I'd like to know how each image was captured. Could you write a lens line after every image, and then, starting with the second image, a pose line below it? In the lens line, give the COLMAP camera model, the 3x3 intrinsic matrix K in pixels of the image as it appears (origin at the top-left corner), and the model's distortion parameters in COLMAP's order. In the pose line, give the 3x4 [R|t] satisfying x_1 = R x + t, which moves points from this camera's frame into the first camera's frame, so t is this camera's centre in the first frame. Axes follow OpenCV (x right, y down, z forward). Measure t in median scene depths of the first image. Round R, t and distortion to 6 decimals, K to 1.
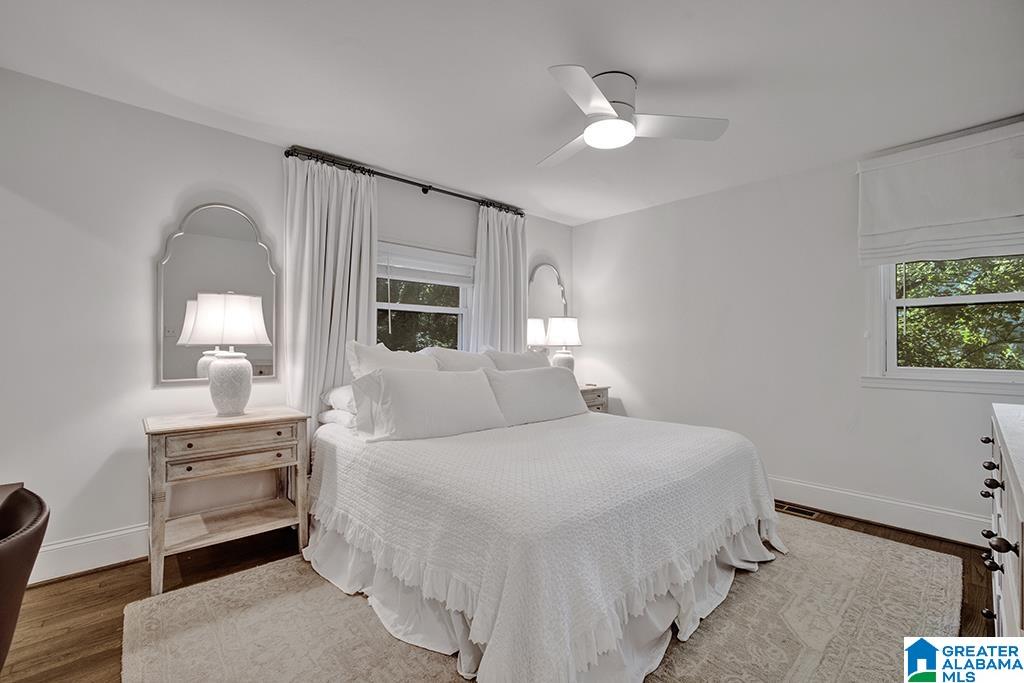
lens RADIAL K [[438.8, 0, 509.6], [0, 438.8, 339.2], [0, 0, 1]] dist [-0.040539, 0.014054]
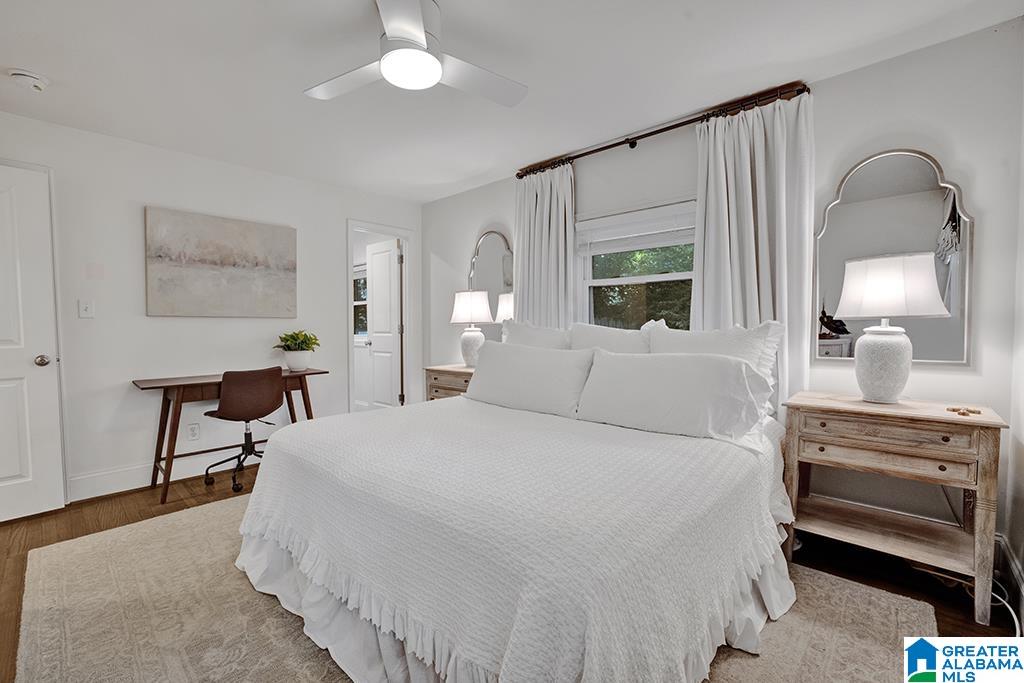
lens RADIAL K [[442.2, 0, 510.7], [0, 442.2, 338.1], [0, 0, 1]] dist [-0.001327, 0.000040]
pose [[0.109540, 0.030580, -0.993512, 0.915240], [0.027156, 0.999061, 0.033745, 0.015430], [0.993611, -0.030677, 0.108607, 0.880371]]
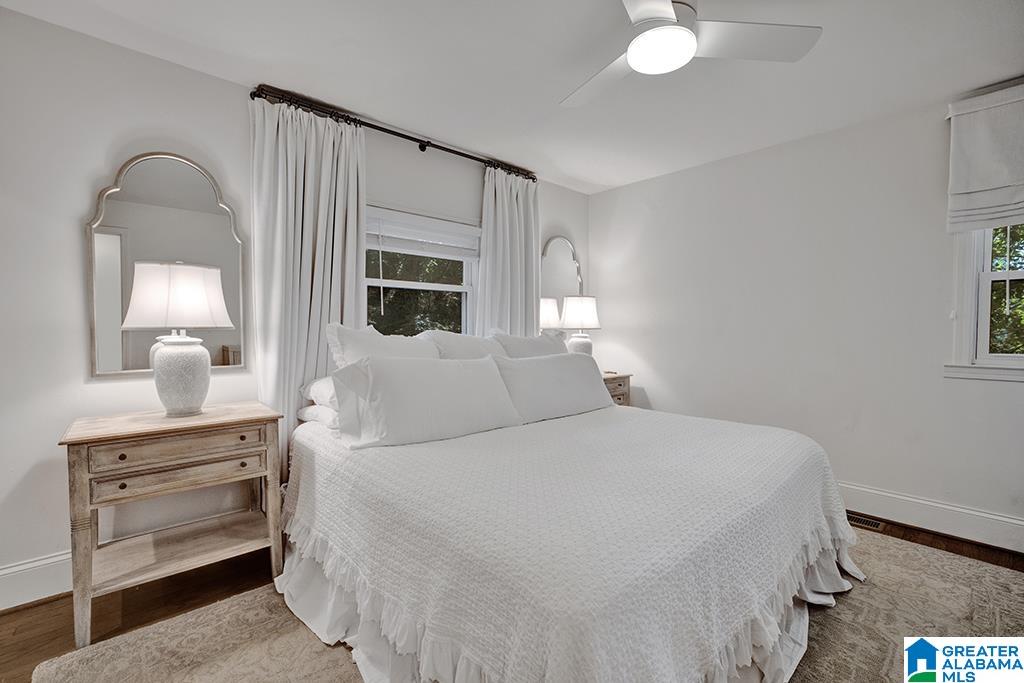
lens RADIAL K [[438.8, 0, 508.3], [0, 438.8, 339.8], [0, 0, 1]] dist [-0.040539, 0.014054]
pose [[0.999984, -0.001960, -0.005249, -0.029552], [0.002158, 0.999270, 0.038129, 0.005001], [0.005171, -0.038140, 0.999259, 0.184672]]
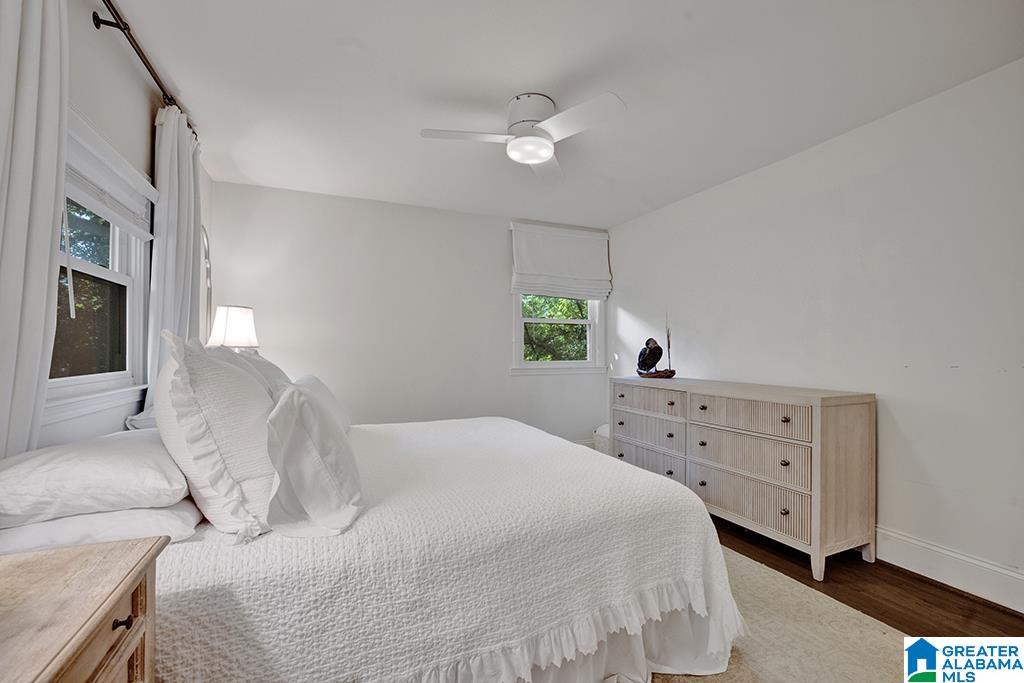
lens RADIAL K [[438.8, 0, 513.6], [0, 438.8, 337.1], [0, 0, 1]] dist [-0.040539, 0.014054]
pose [[0.332973, 0.014711, 0.942821, -0.663625], [-0.022499, 0.999718, -0.007653, -0.007760], [-0.942668, -0.018665, 0.333210, 0.543483]]
